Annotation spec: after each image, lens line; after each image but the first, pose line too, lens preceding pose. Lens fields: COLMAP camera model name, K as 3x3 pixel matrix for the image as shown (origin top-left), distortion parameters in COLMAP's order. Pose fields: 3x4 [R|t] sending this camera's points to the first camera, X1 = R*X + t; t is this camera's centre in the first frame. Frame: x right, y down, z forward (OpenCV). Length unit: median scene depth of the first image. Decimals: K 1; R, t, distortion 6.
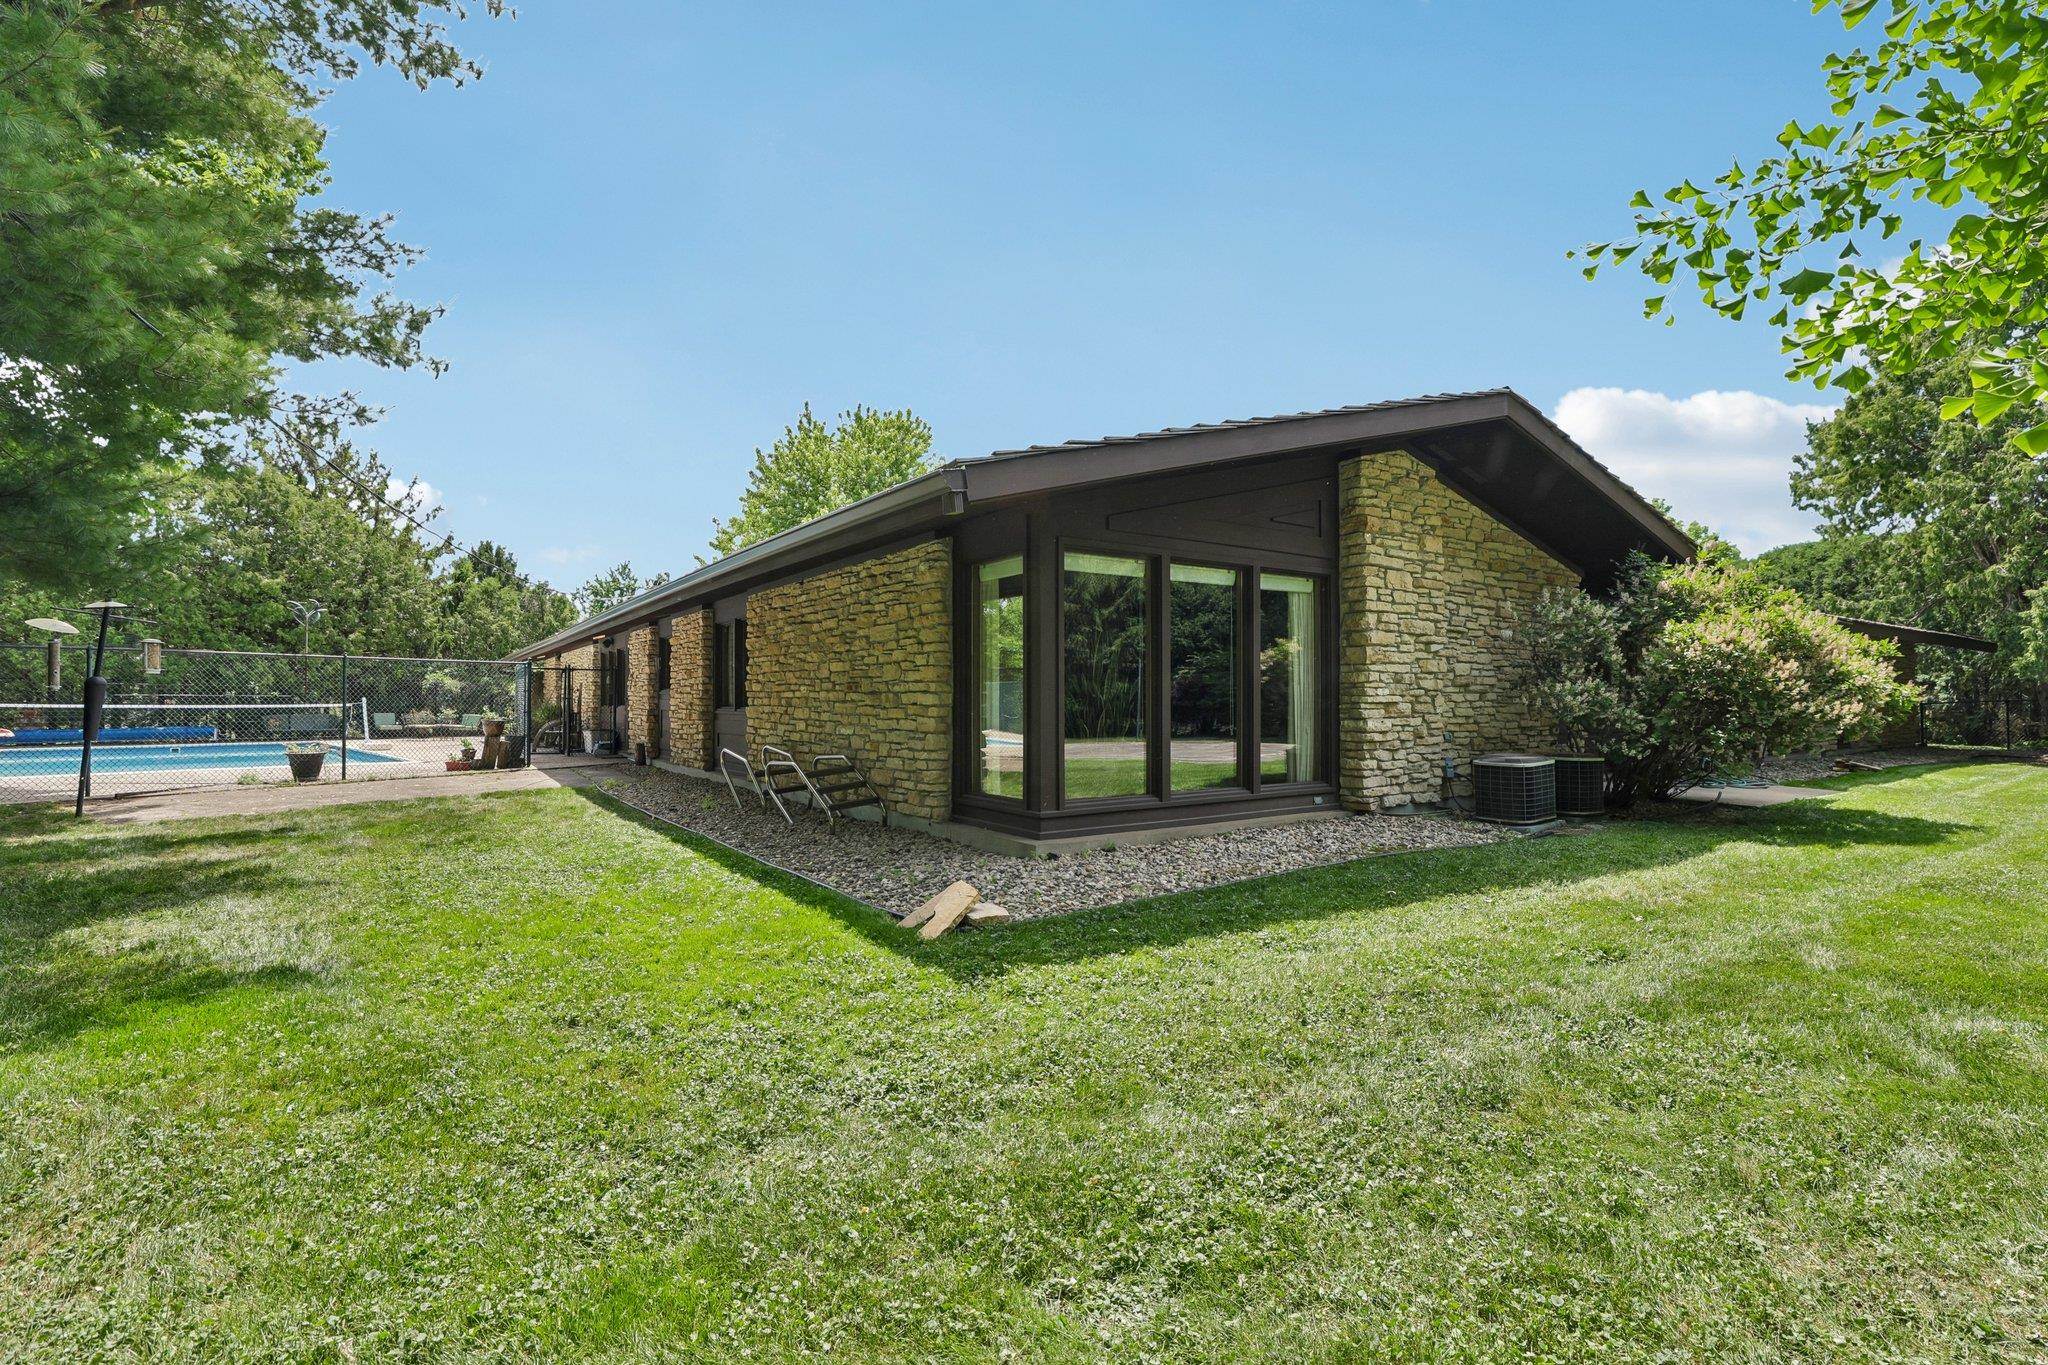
lens RADIAL K [[947.6, 0, 1036.0], [0, 947.6, 674.1], [0, 0, 1]] dist [-0.042066, 0.011363]
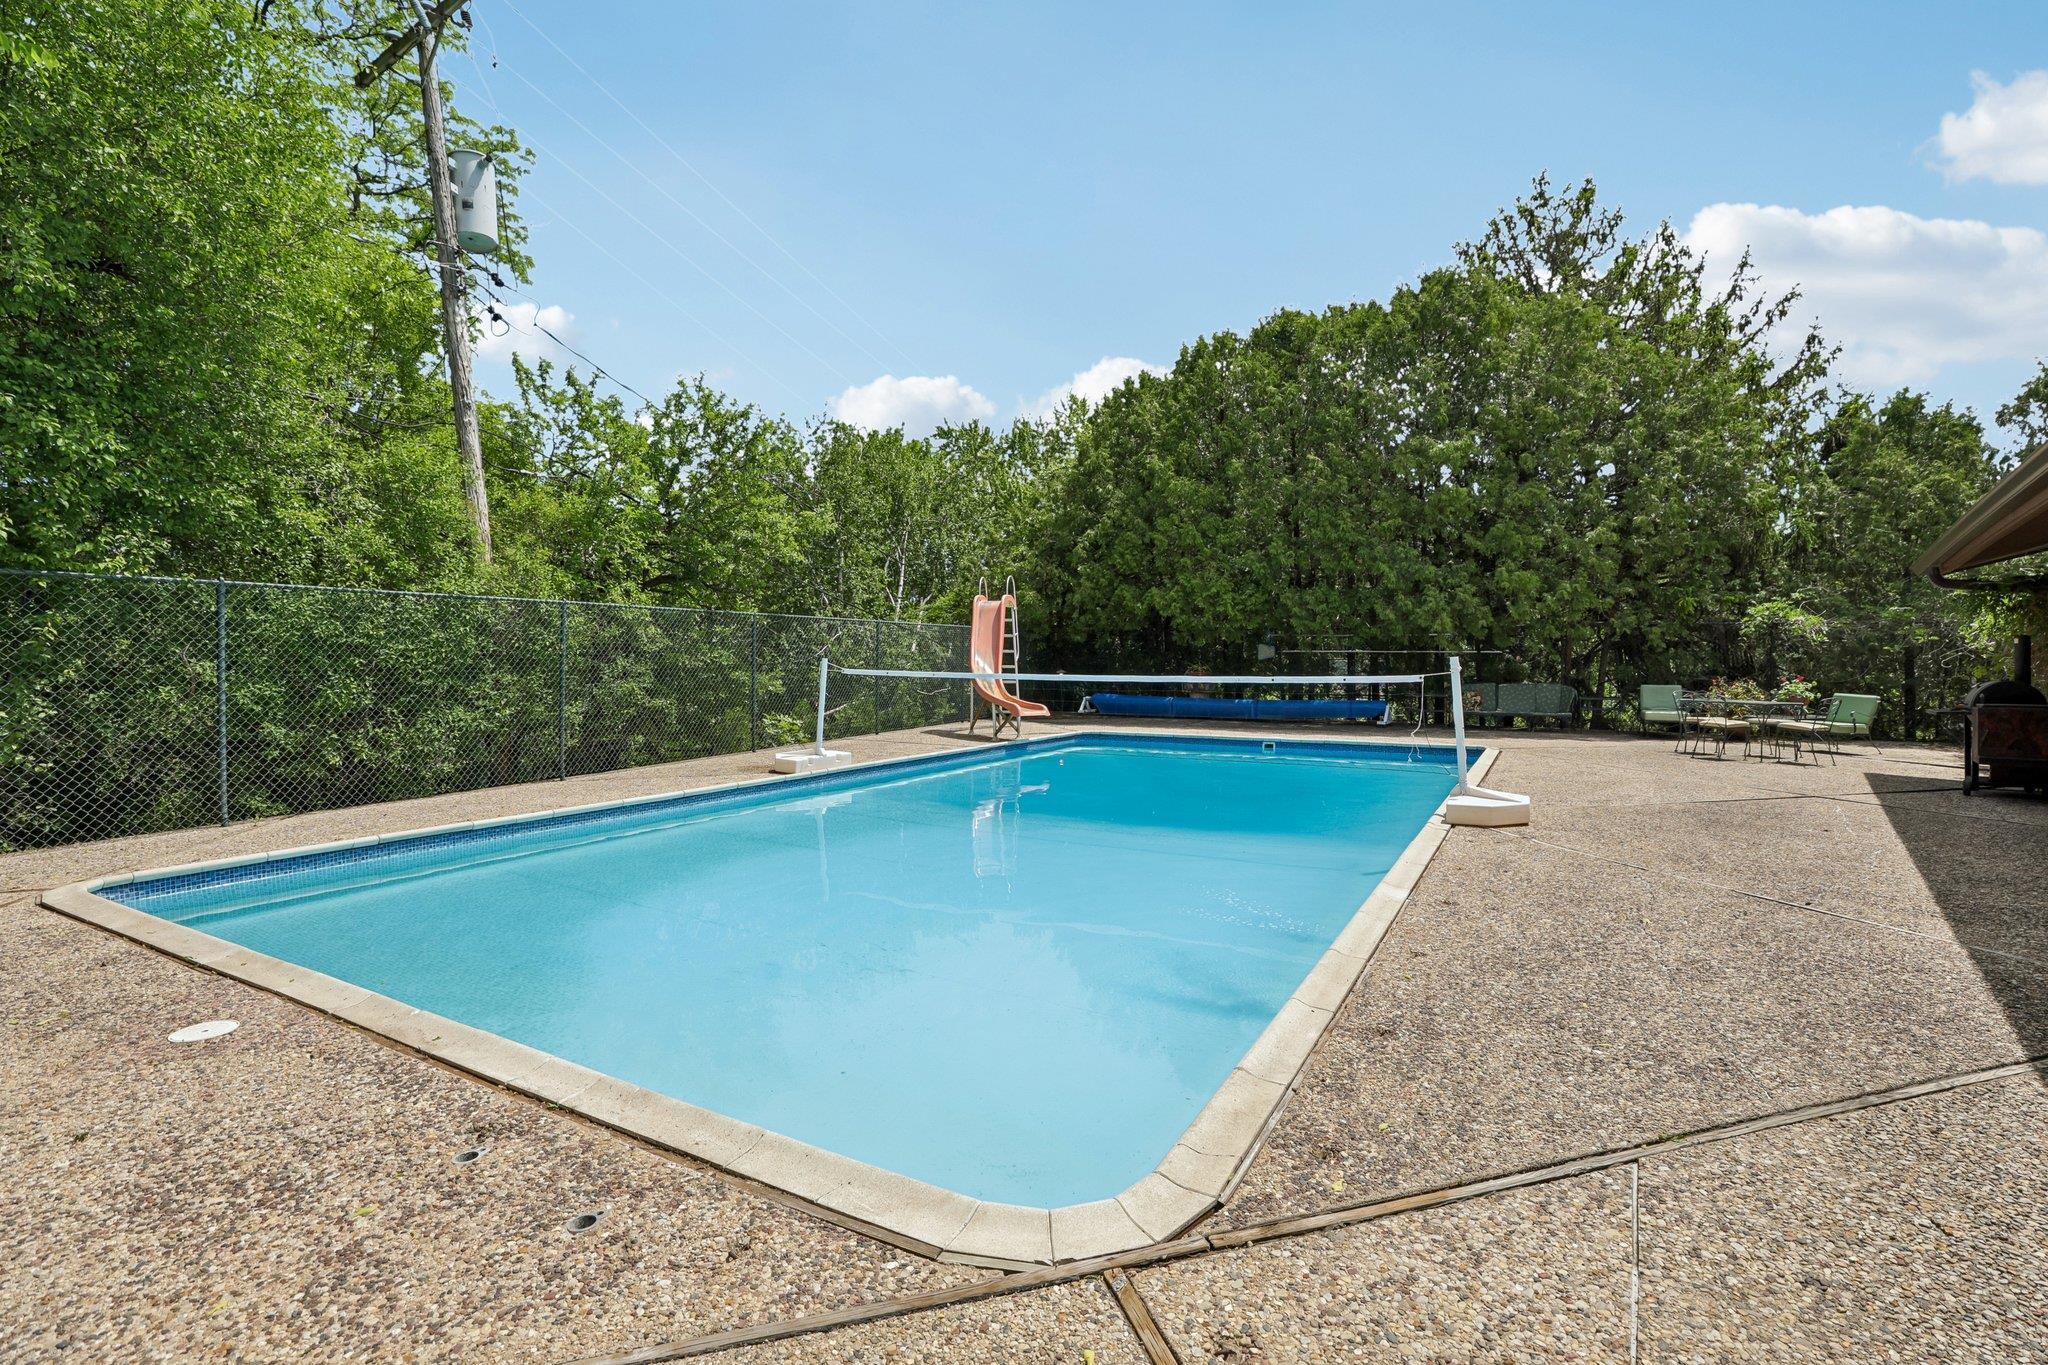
lens RADIAL K [[947.6, 0, 1036.0], [0, 947.6, 674.1], [0, 0, 1]] dist [-0.042066, 0.011363]
pose [[0.278796, 0.022514, -0.960086, -0.305857], [0.026768, 0.999155, 0.031203, 0.010977], [0.959977, -0.034399, 0.277958, 0.526822]]
